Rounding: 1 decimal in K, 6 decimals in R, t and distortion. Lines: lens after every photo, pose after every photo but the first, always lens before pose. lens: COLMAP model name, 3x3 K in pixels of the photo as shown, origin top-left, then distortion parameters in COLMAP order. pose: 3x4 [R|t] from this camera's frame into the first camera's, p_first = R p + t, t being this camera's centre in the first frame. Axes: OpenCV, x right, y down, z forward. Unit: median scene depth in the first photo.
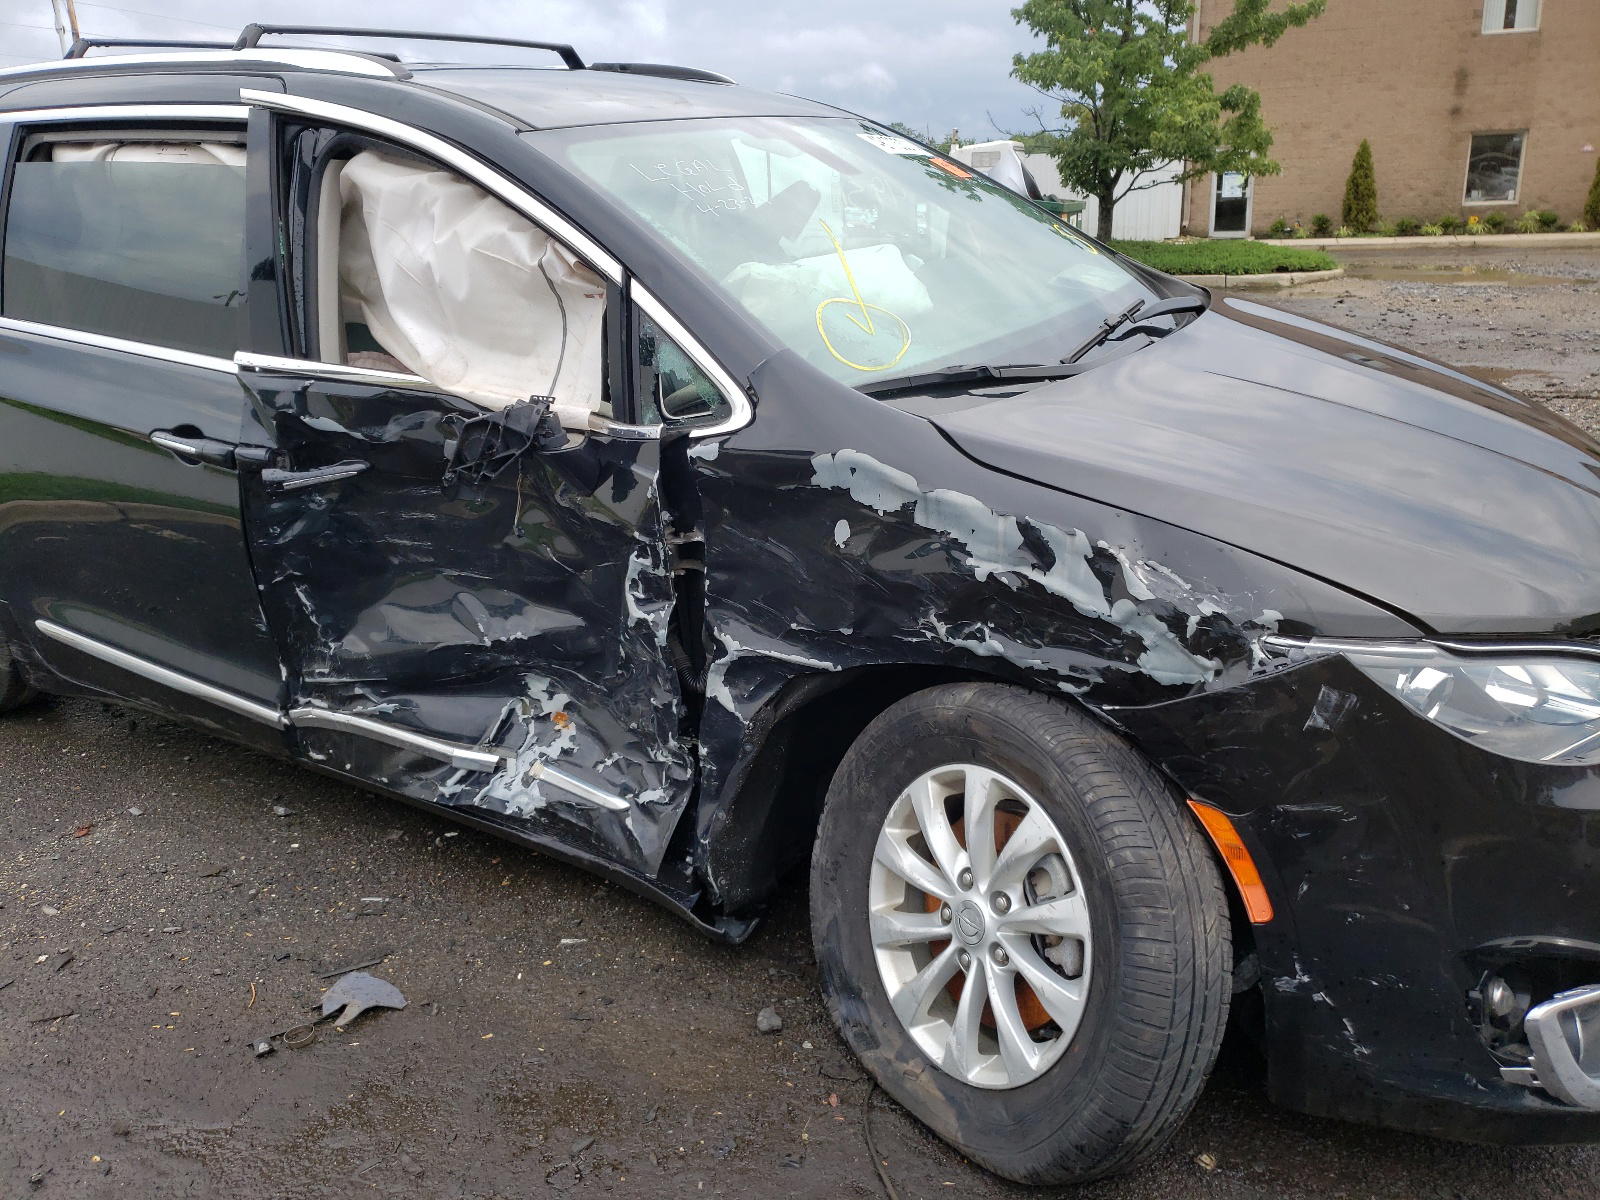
lens RADIAL K [[1246.7, 0, 798.7], [0, 1246.7, 587.7], [0, 0, 1]] dist [0.034617, -0.011776]
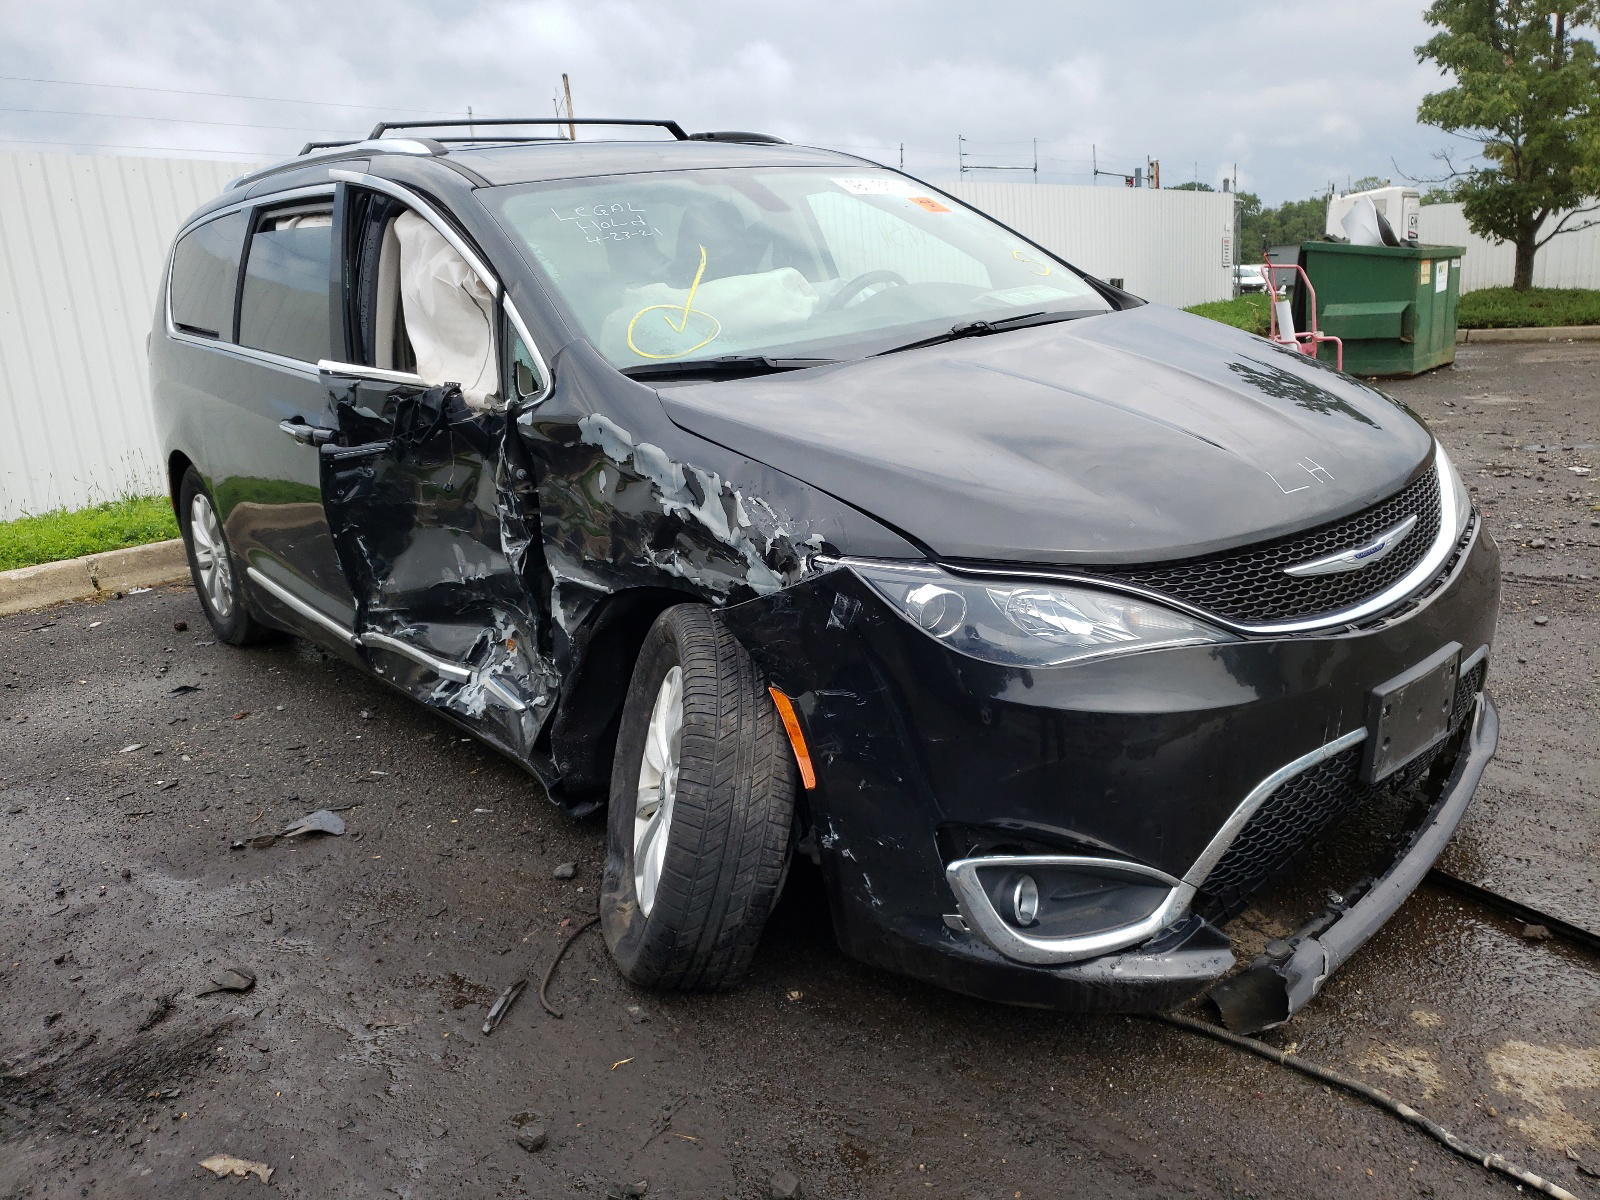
lens RADIAL K [[1246.7, 0, 805.4], [0, 1246.7, 609.0], [0, 0, 1]] dist [0.034617, -0.011776]
pose [[0.946993, 0.055477, -0.316427, 0.558294], [-0.066761, 0.997458, -0.024921, 0.090982], [0.314240, 0.044726, 0.948289, -0.129336]]
